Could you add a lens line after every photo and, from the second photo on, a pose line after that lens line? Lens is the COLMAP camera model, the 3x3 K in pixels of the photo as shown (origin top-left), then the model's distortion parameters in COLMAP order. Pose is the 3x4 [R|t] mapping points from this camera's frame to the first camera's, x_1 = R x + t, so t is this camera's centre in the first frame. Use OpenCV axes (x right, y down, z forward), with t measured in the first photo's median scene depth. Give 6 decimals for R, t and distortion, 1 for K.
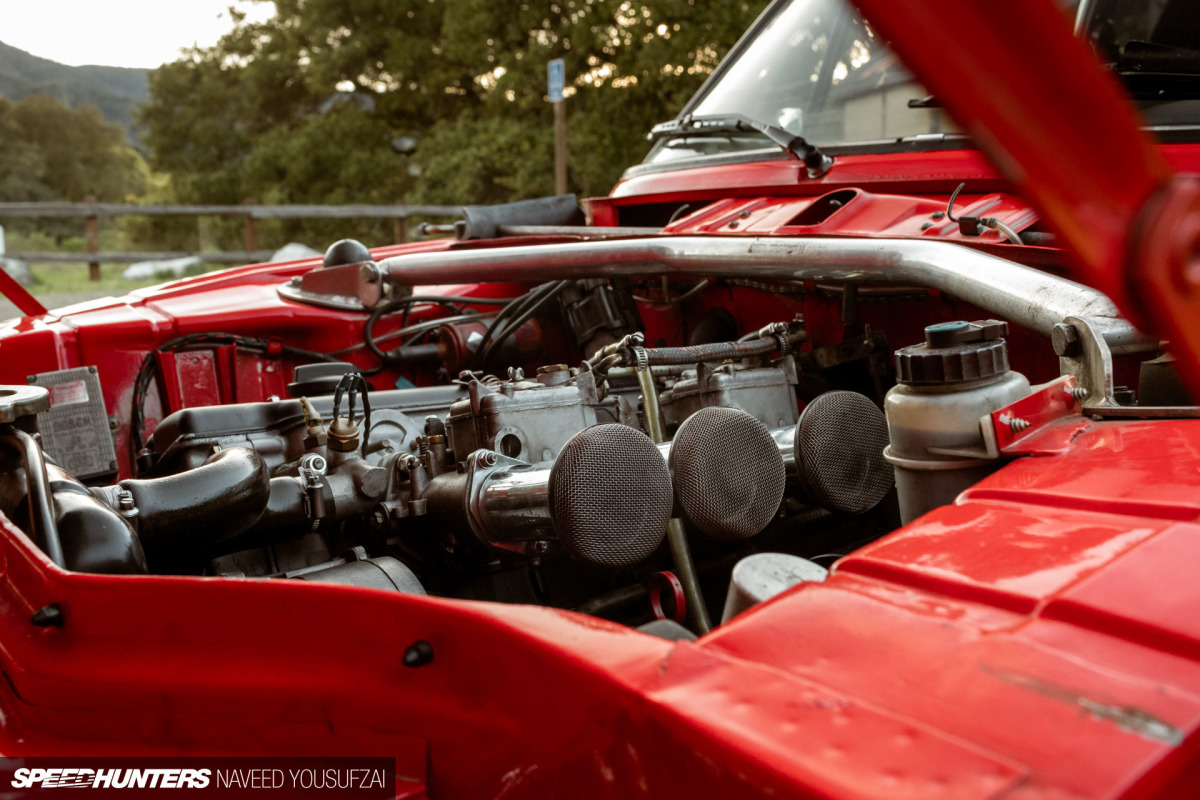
lens RADIAL K [[1176.8, 0, 600.0], [0, 1176.8, 400.0], [0, 0, 1]] dist [-0.001530, 0.007040]
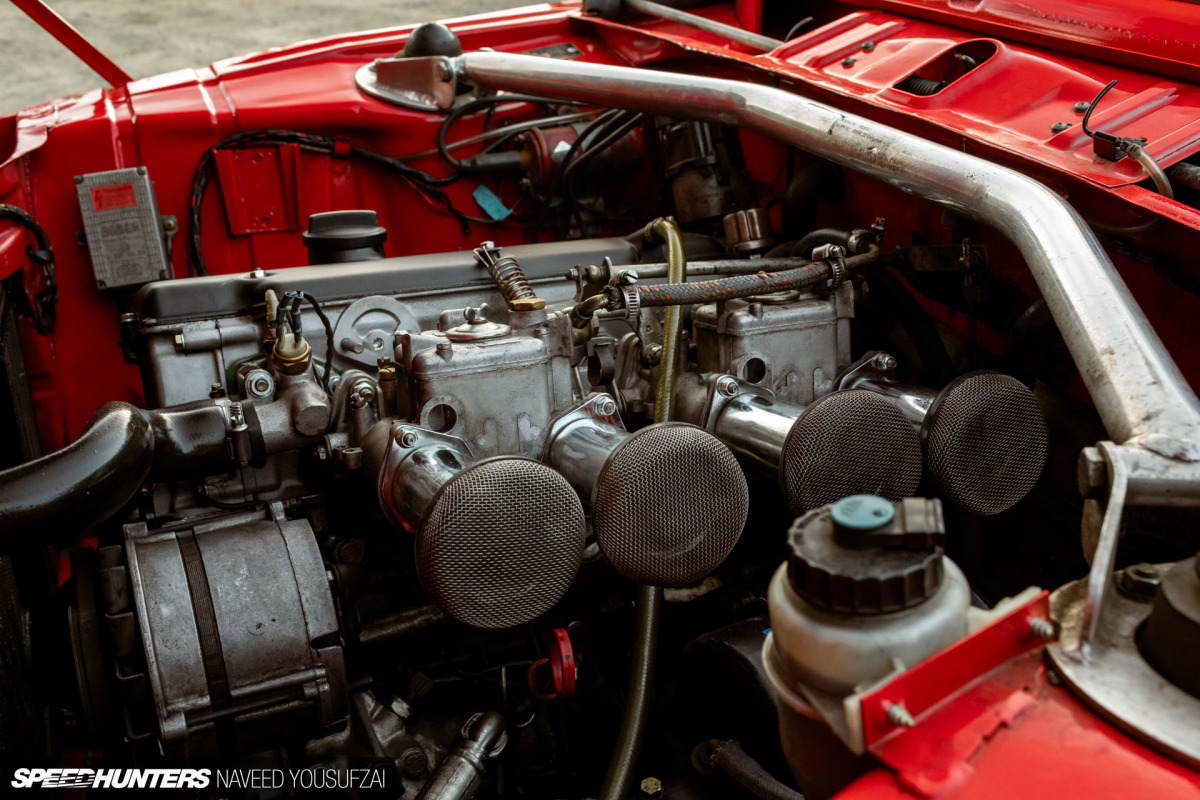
lens RADIAL K [[1141.2, 0, 596.7], [0, 1141.2, 412.6], [0, 0, 1]] dist [-0.002857, 0.014559]
pose [[0.976168, 0.128734, -0.174709, 0.114914], [-0.073247, 0.953258, 0.293144, -0.139431], [0.204280, -0.273361, 0.939970, 0.160171]]
